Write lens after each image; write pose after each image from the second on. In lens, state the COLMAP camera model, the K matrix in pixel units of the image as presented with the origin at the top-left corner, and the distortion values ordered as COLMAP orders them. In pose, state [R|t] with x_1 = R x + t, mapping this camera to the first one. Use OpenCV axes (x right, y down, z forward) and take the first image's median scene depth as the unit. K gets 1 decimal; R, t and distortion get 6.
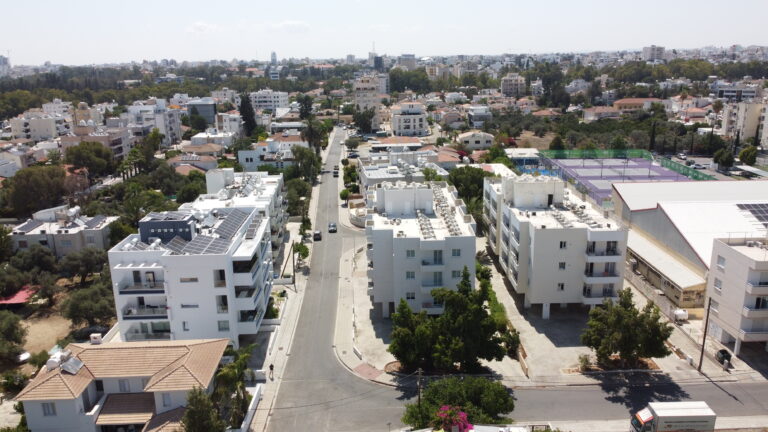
lens RADIAL K [[581.9, 0, 384.8], [0, 581.9, 216.7], [0, 0, 1]] dist [0.010898, -0.012080]
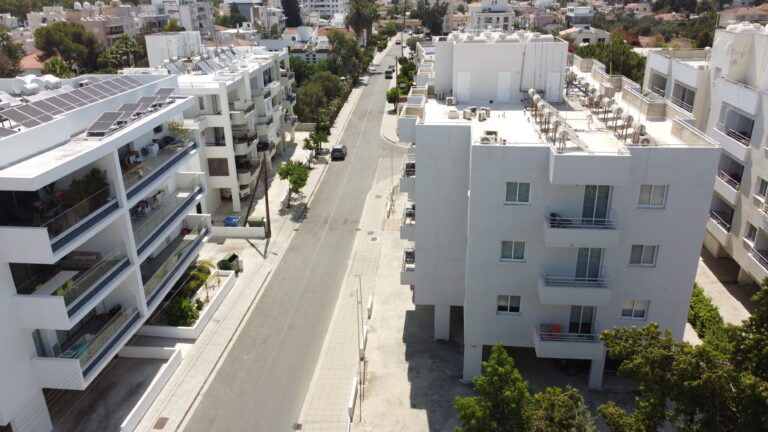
lens RADIAL K [[581.9, 0, 382.8], [0, 581.9, 213.0], [0, 0, 1]] dist [0.010898, -0.012080]
pose [[0.991981, 0.049856, -0.116139, 0.003583], [-0.036586, 0.992840, 0.113708, 0.031003], [0.120976, -0.108547, 0.986703, 0.512176]]
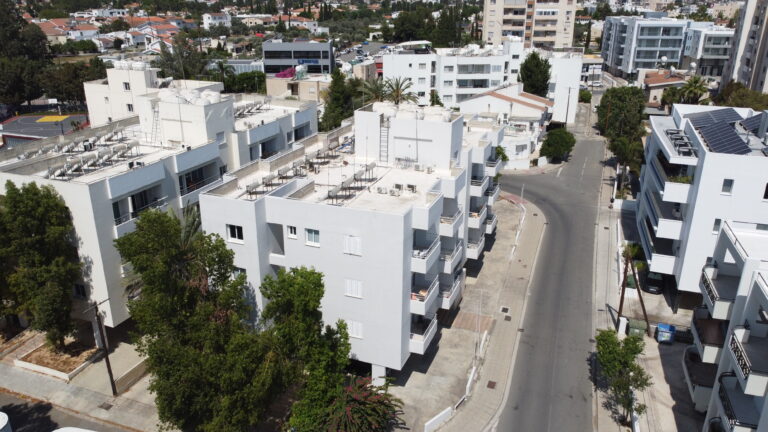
lens RADIAL K [[581.9, 0, 383.4], [0, 581.9, 215.9], [0, 0, 1]] dist [0.010898, -0.012080]
pose [[-0.927641, -0.116946, 0.354691, -0.137026], [0.116014, 0.812495, 0.571308, -0.270024], [-0.354997, 0.571118, -0.740136, 1.396426]]
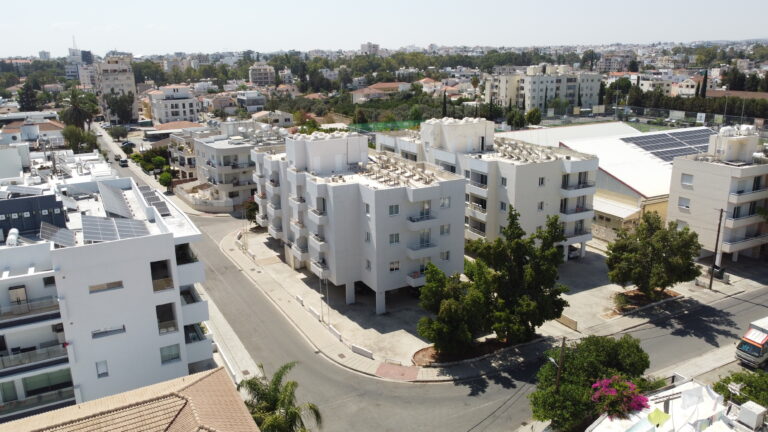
lens RADIAL K [[581.9, 0, 385.6], [0, 581.9, 215.2], [0, 0, 1]] dist [0.010898, -0.012080]
pose [[0.891369, -0.116485, 0.438055, -0.239379], [0.118891, 0.992663, 0.022041, 0.042231], [-0.437408, 0.032434, 0.898678, 0.260557]]
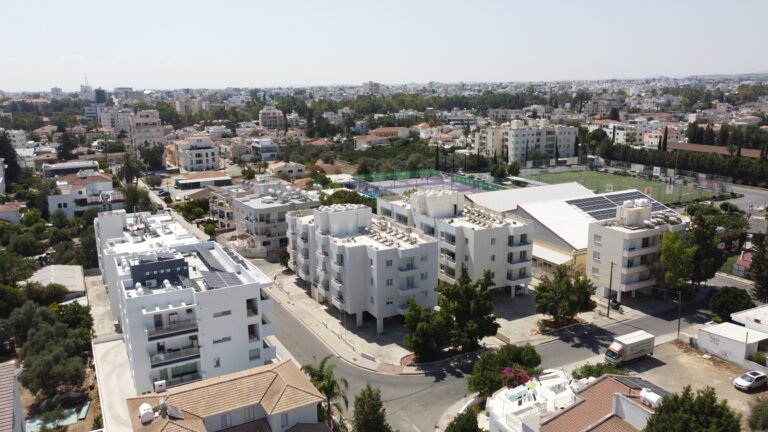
lens RADIAL K [[581.9, 0, 386.6], [0, 581.9, 216.7], [0, 0, 1]] dist [0.010898, -0.012080]
pose [[0.891578, -0.092970, 0.443222, -0.366275], [0.117138, 0.992738, -0.027398, 0.002972], [-0.437456, 0.076346, 0.895993, -0.019460]]
